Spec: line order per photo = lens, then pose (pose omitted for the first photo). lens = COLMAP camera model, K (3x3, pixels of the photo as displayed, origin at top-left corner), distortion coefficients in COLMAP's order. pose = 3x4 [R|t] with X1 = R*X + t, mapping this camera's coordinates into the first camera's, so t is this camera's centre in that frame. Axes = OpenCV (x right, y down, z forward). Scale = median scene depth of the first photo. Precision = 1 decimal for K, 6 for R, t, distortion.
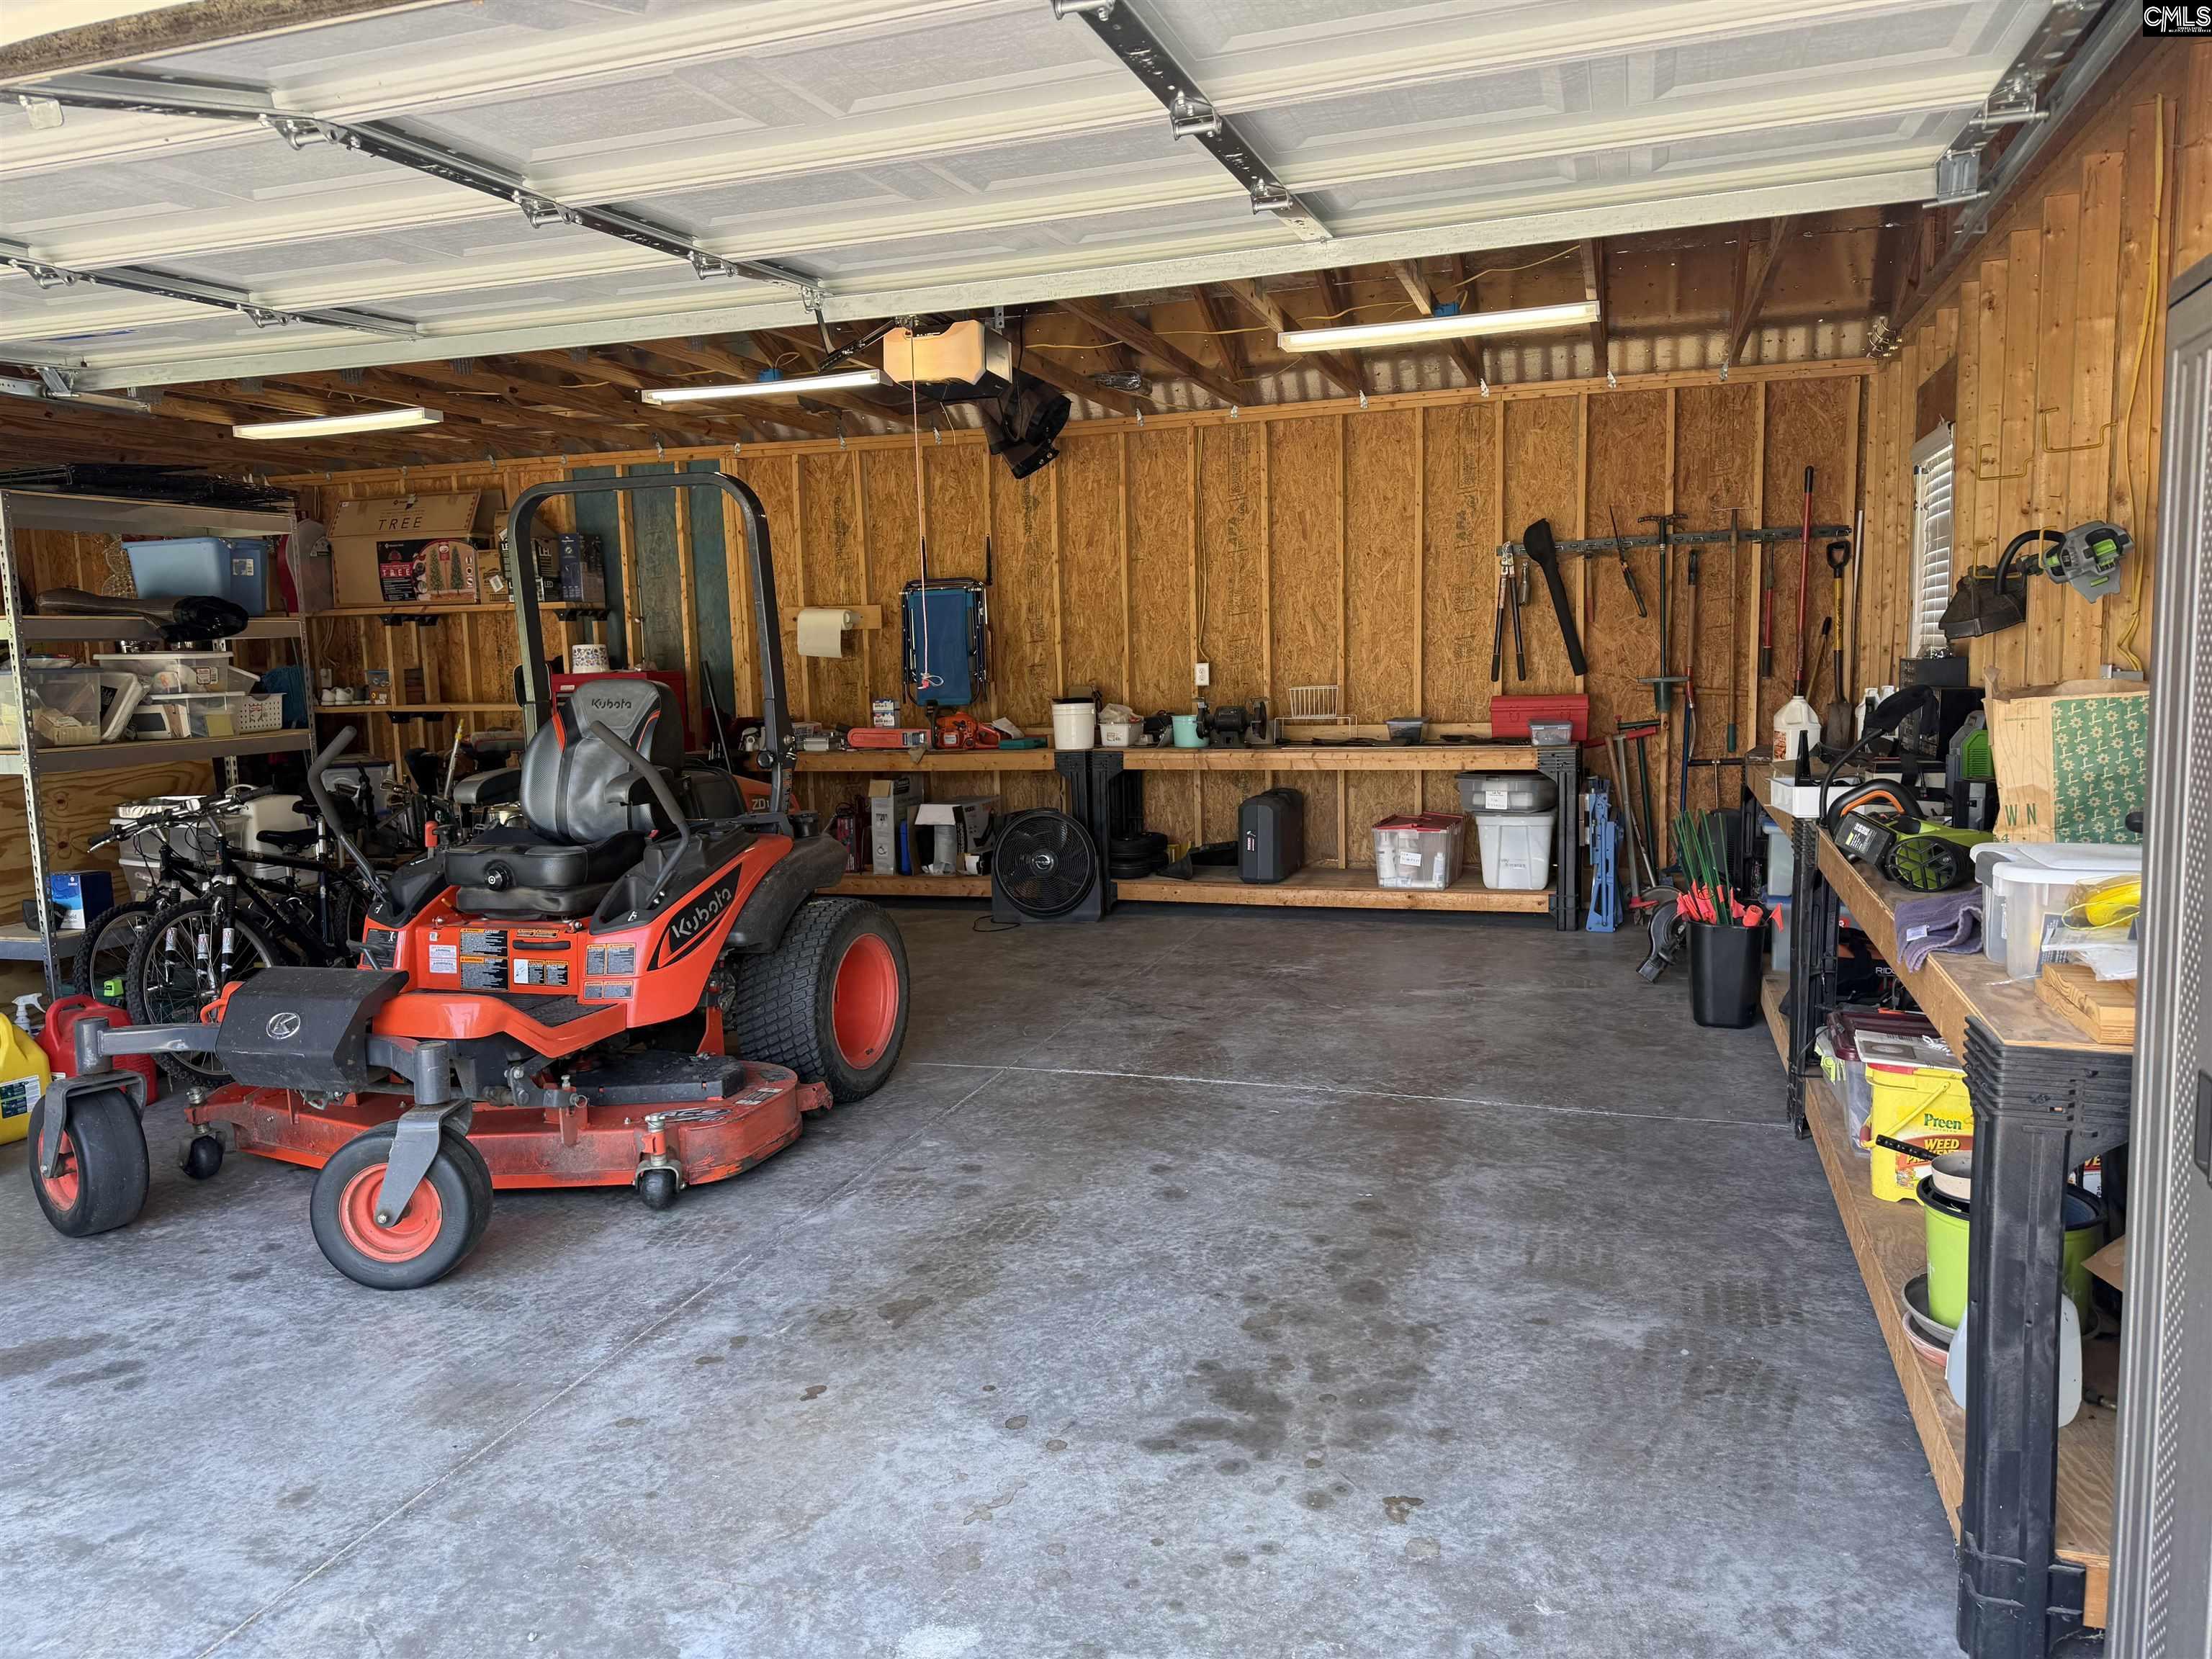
lens RADIAL K [[1523.5, 0, 1106.0], [0, 1523.5, 829.5], [0, 0, 1]] dist [0.092555, -0.138375]
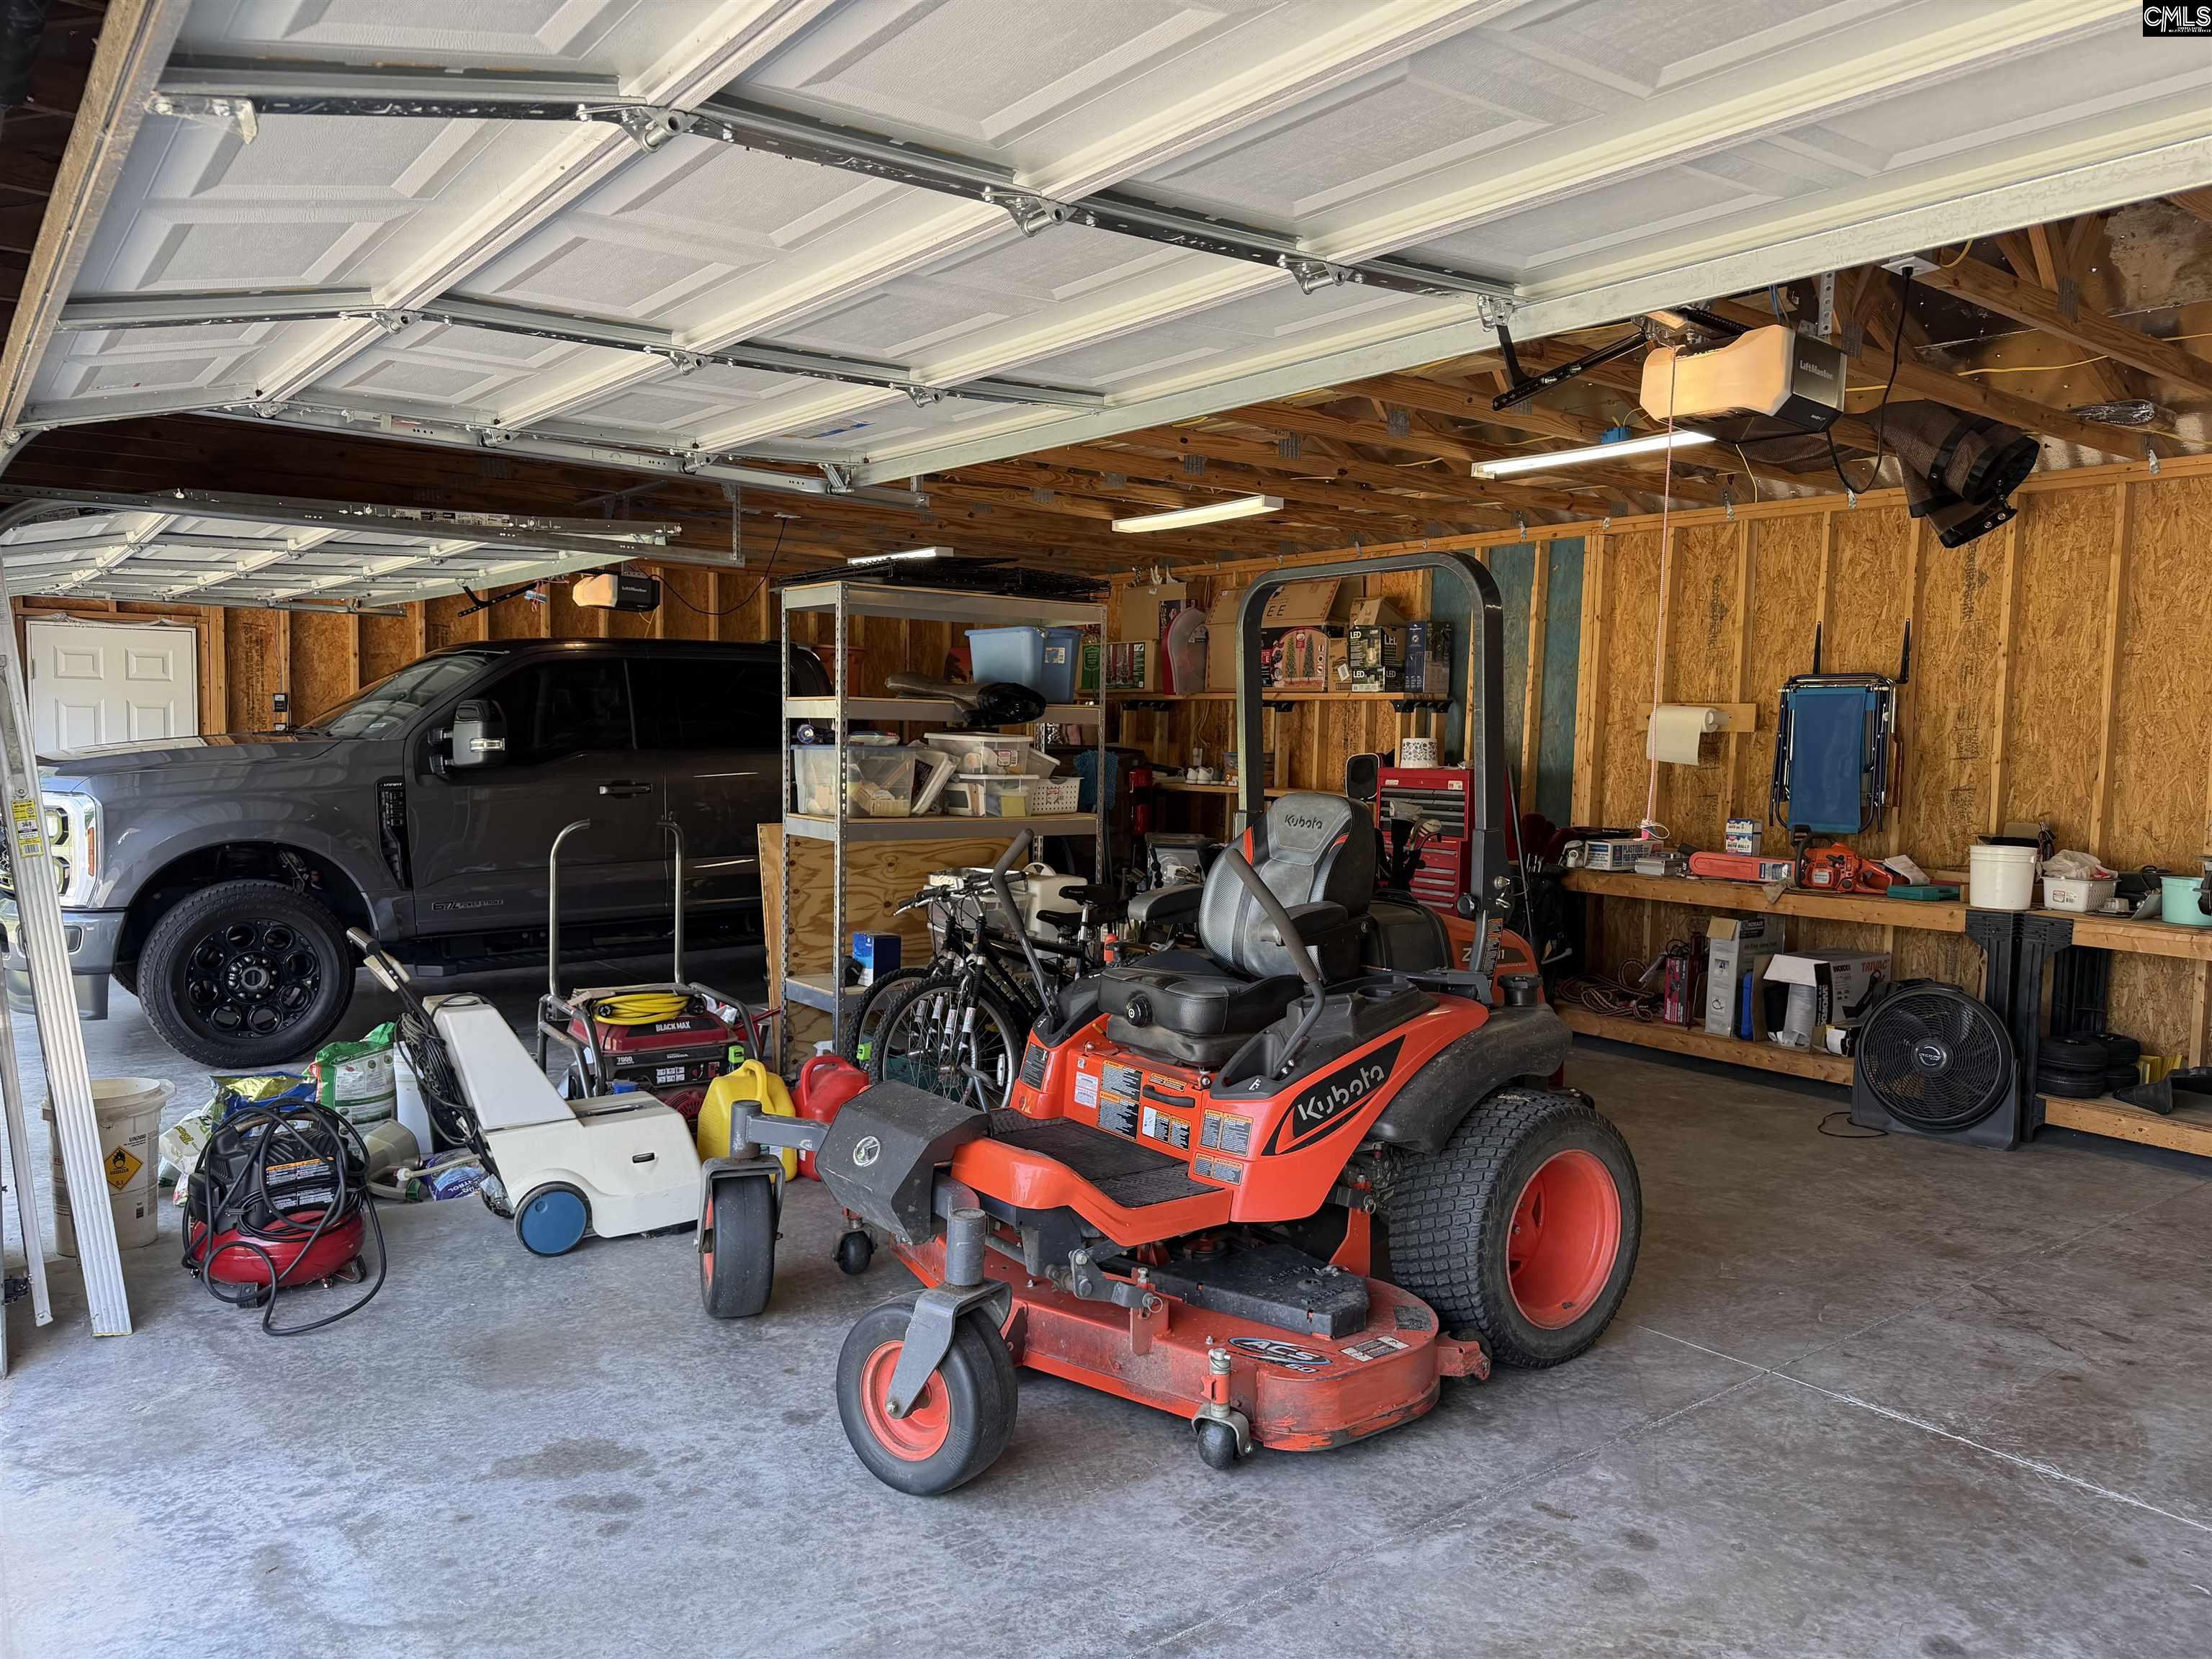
lens RADIAL K [[1523.5, 0, 1106.0], [0, 1523.5, 829.5], [0, 0, 1]] dist [0.092555, -0.138375]
pose [[0.823541, 0.080140, -0.561567, 0.052553], [-0.109366, 0.993828, -0.018558, -0.038605], [0.556614, 0.076700, 0.827223, 0.184236]]
